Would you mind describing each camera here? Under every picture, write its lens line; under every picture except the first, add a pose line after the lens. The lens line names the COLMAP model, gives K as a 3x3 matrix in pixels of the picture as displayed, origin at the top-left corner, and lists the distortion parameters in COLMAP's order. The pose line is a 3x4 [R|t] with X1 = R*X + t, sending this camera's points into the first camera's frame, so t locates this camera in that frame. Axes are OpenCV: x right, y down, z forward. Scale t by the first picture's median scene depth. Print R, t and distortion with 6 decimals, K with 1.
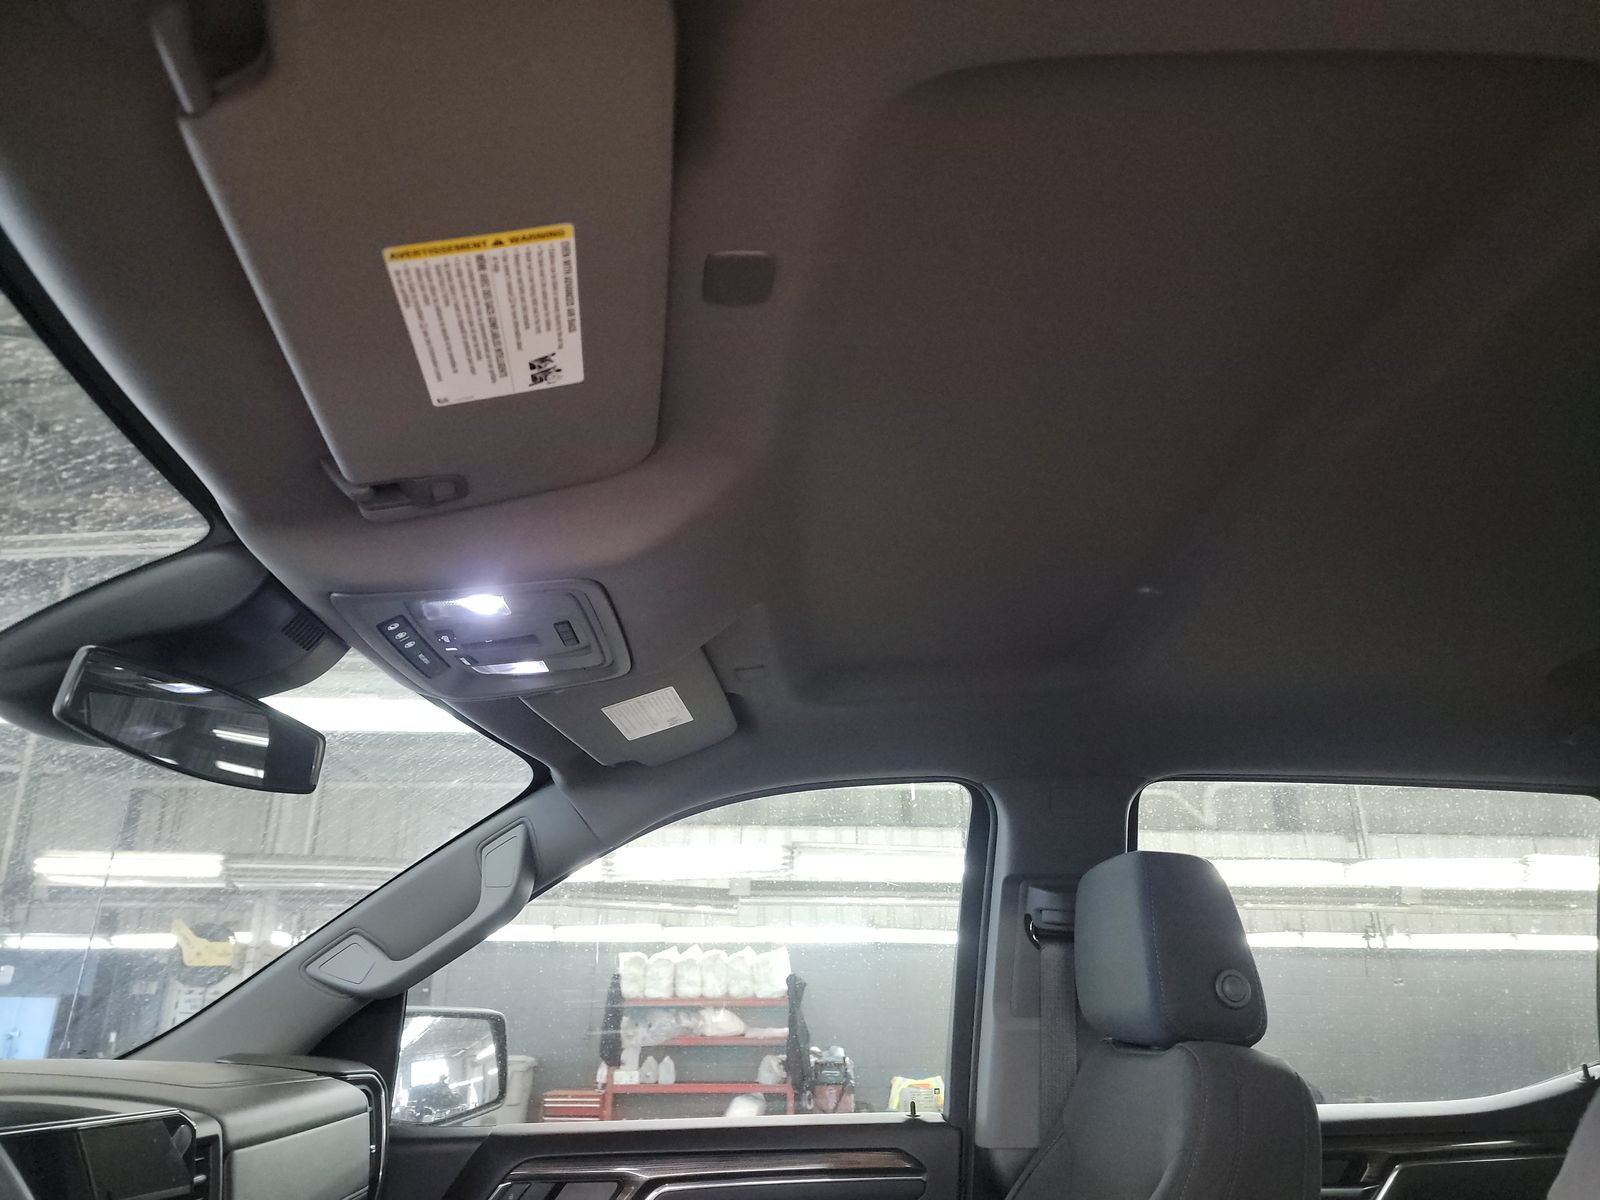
lens RADIAL K [[1122.6, 0, 809.1], [0, 1122.6, 614.9], [0, 0, 1]] dist [0.050655, -0.049775]
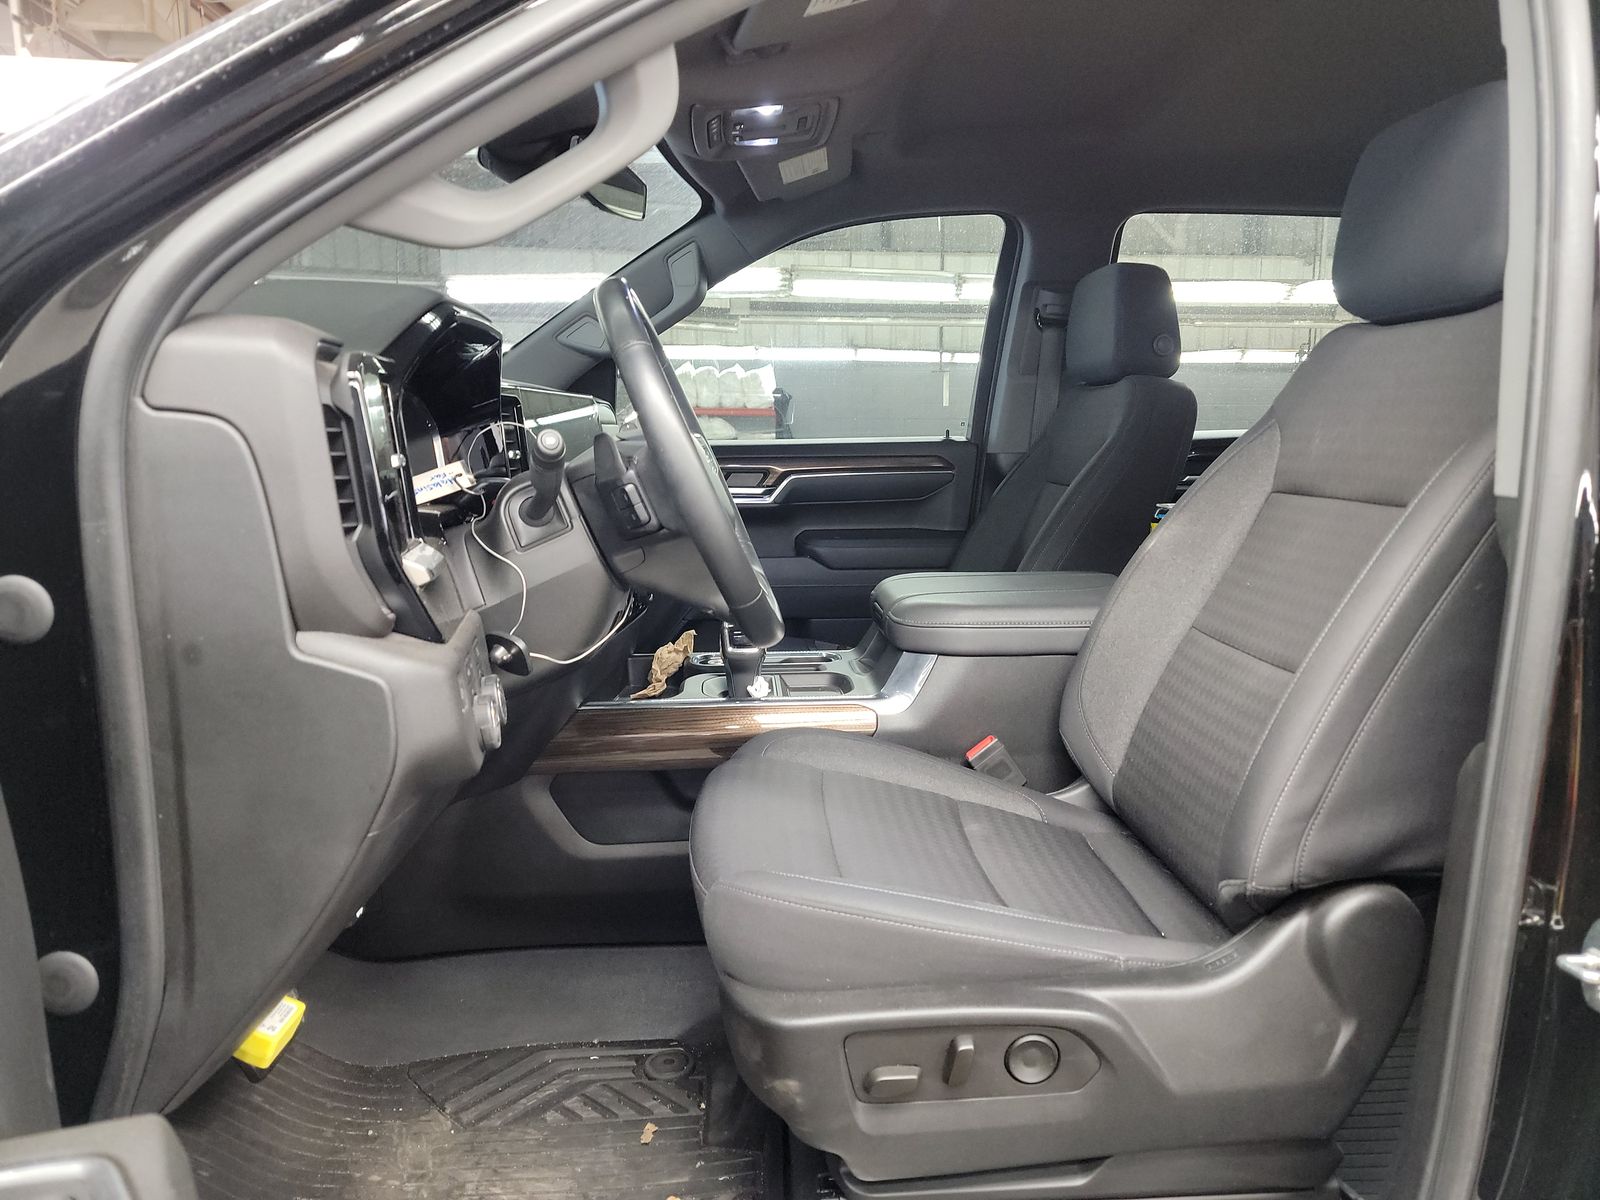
lens RADIAL K [[1112.2, 0, 800.0], [0, 1112.2, 600.0], [0, 0, 1]] dist [0.066696, -0.002251]
pose [[0.999676, 0.003335, 0.025224, -0.150489], [-0.014771, 0.883275, 0.468622, -0.080749], [-0.020717, -0.468843, 0.883039, -0.465752]]
